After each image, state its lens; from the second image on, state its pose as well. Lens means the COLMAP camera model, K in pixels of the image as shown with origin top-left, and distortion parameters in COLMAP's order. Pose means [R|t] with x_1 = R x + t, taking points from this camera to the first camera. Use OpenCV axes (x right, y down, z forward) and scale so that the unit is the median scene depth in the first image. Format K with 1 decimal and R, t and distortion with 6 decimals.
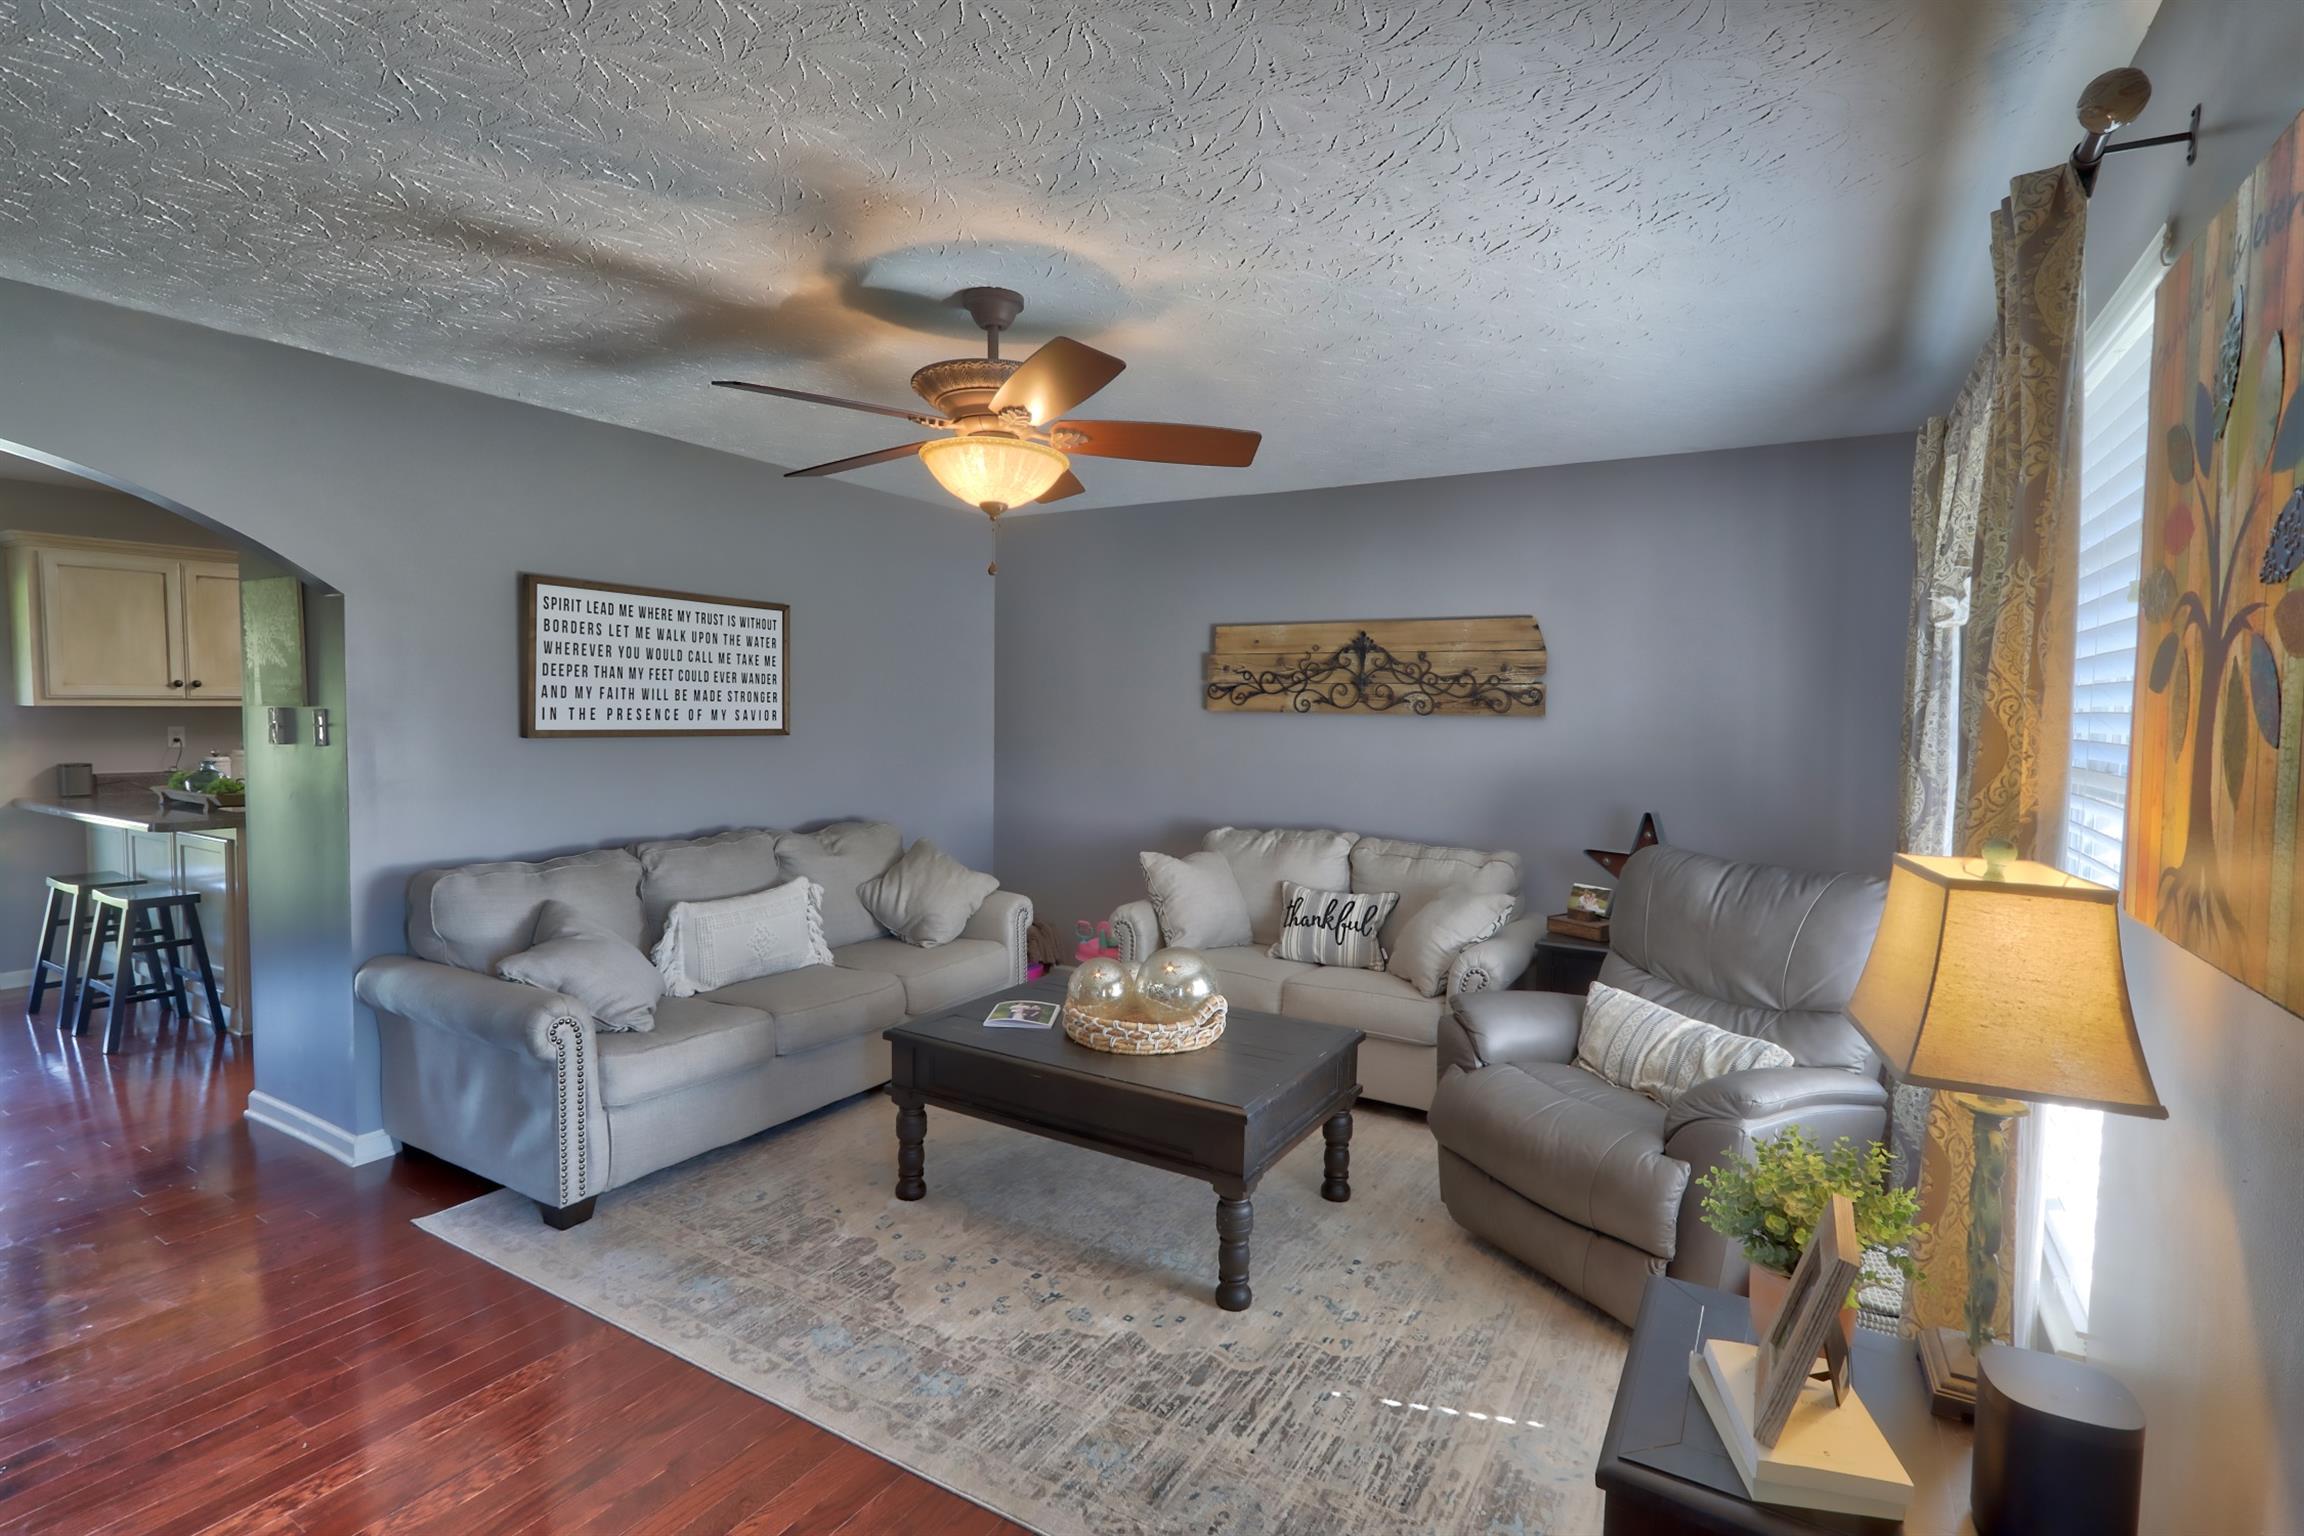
lens RADIAL K [[1084.2, 0, 1152.0], [0, 1084.2, 768.0], [0, 0, 1]] dist [-0.003386, 0.000829]
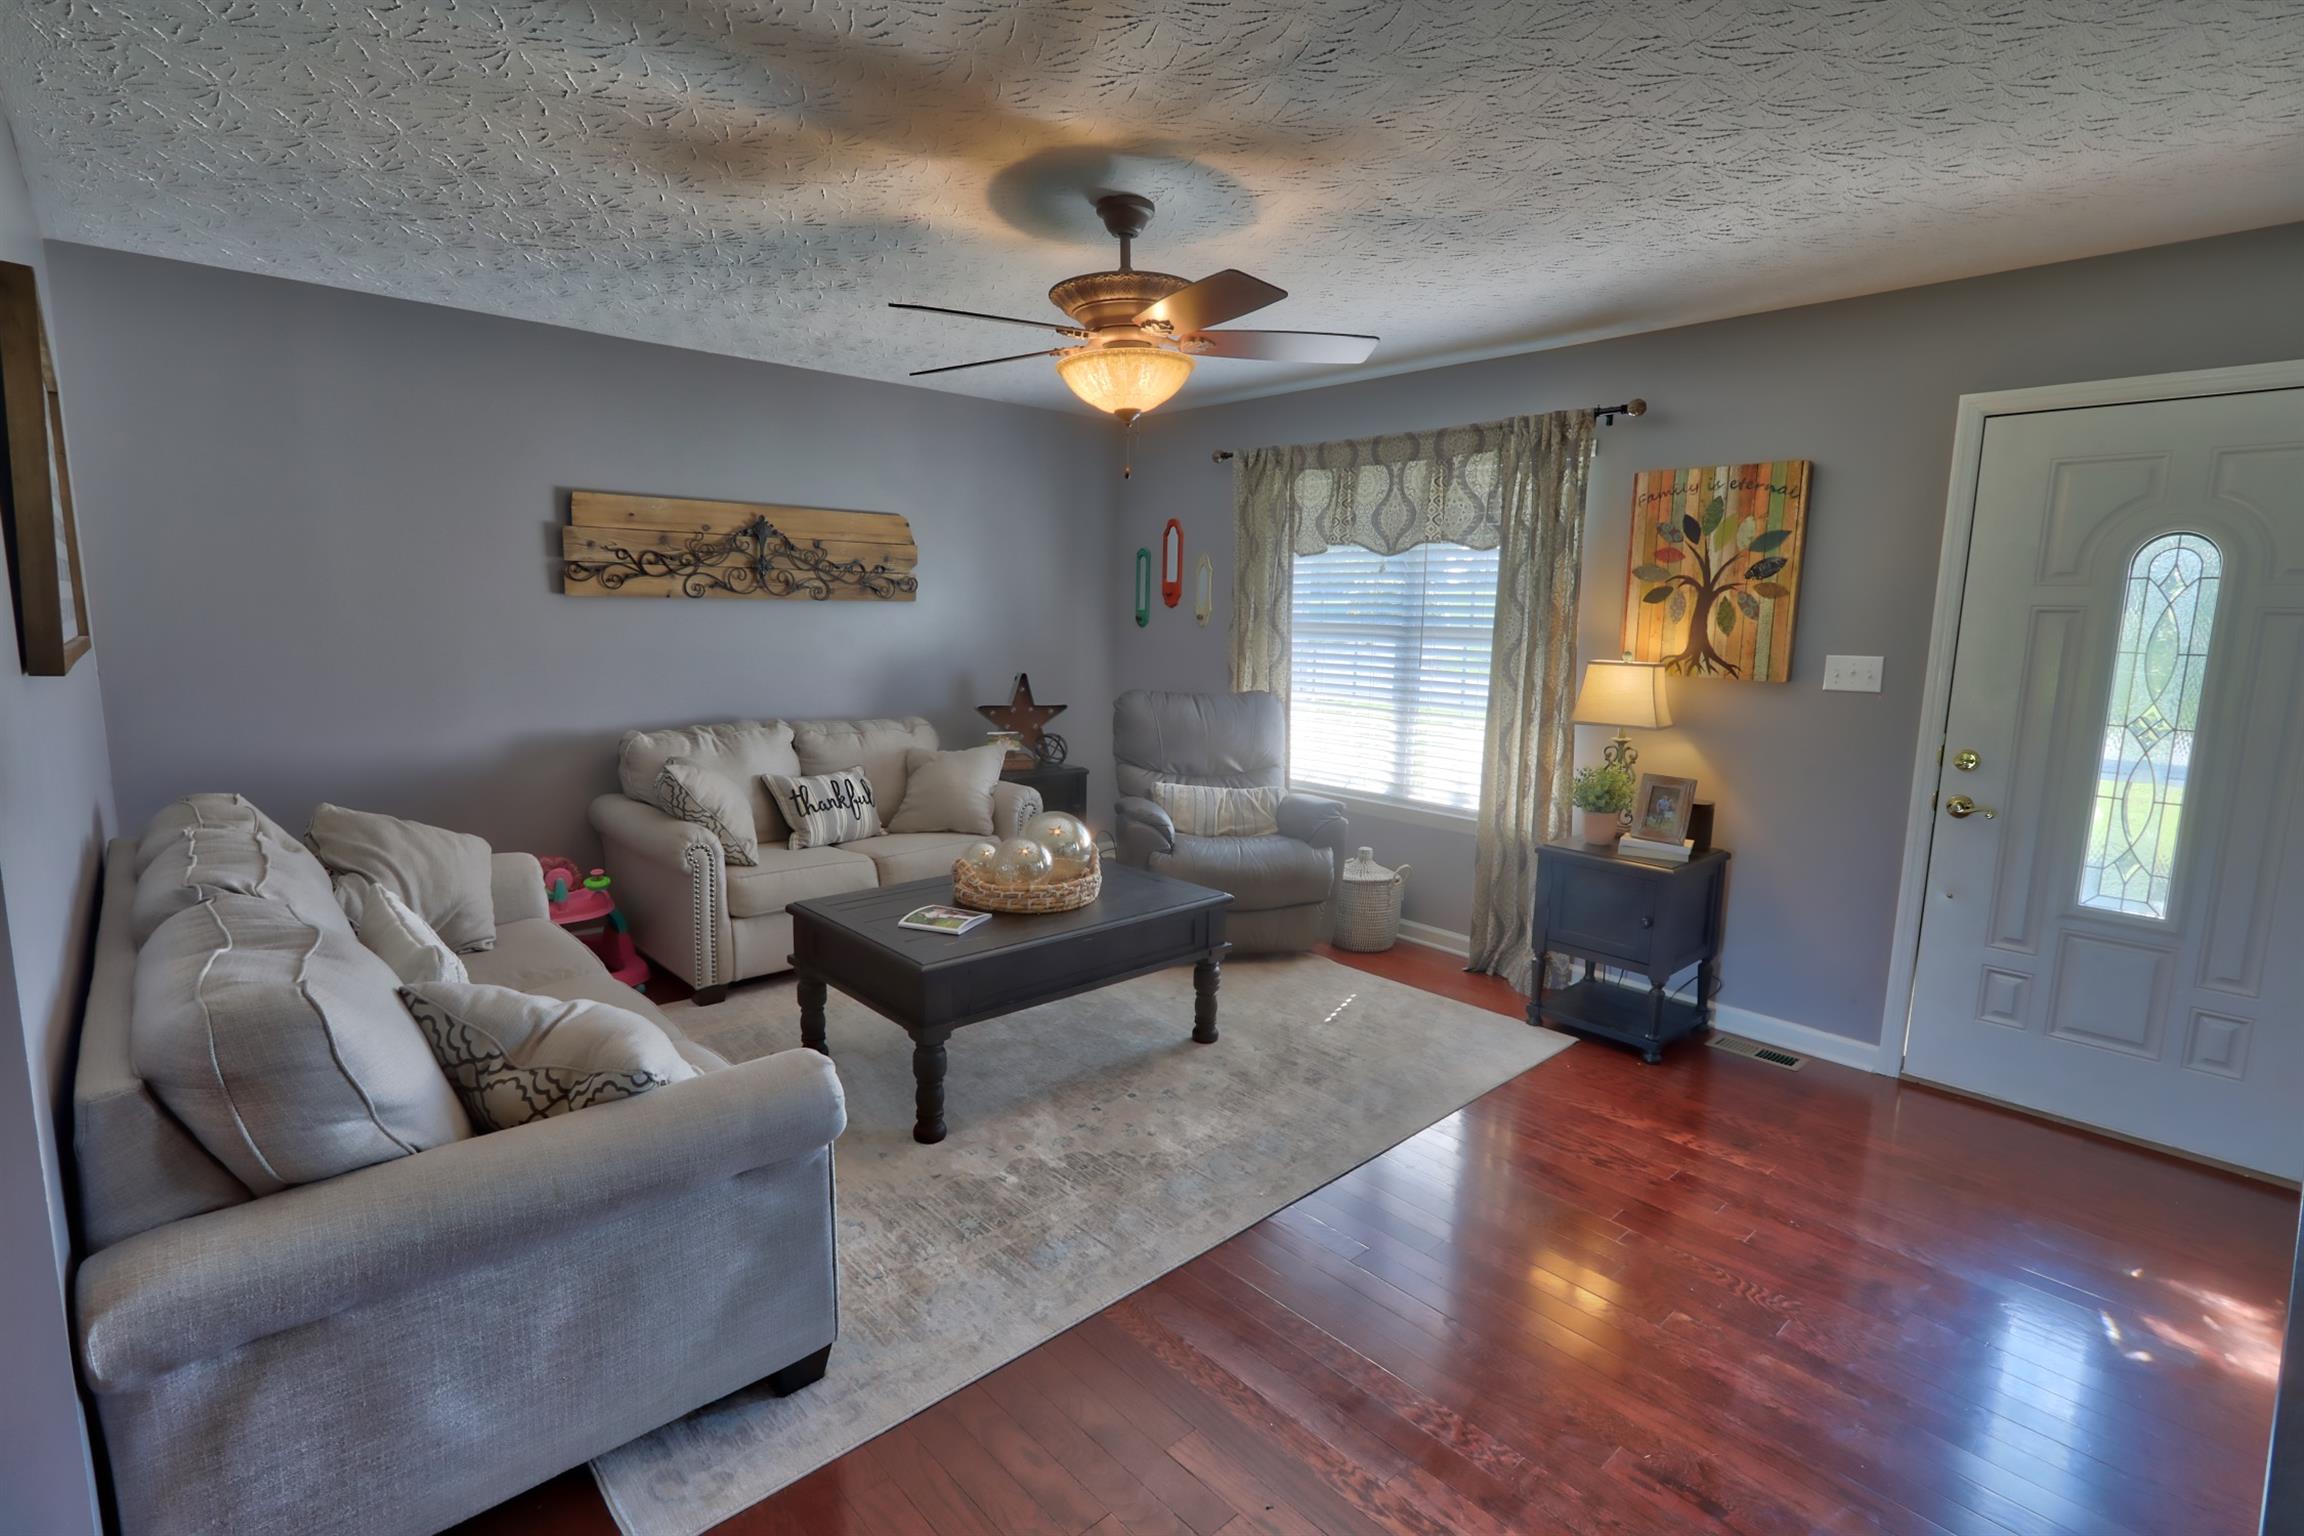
lens RADIAL K [[1084.2, 0, 1152.0], [0, 1084.2, 768.0], [0, 0, 1]] dist [-0.003386, 0.000829]
pose [[0.282894, -0.153691, 0.946758, -0.810223], [0.040046, 0.988110, 0.148438, -0.036724], [-0.958315, -0.004078, 0.285685, 0.453445]]
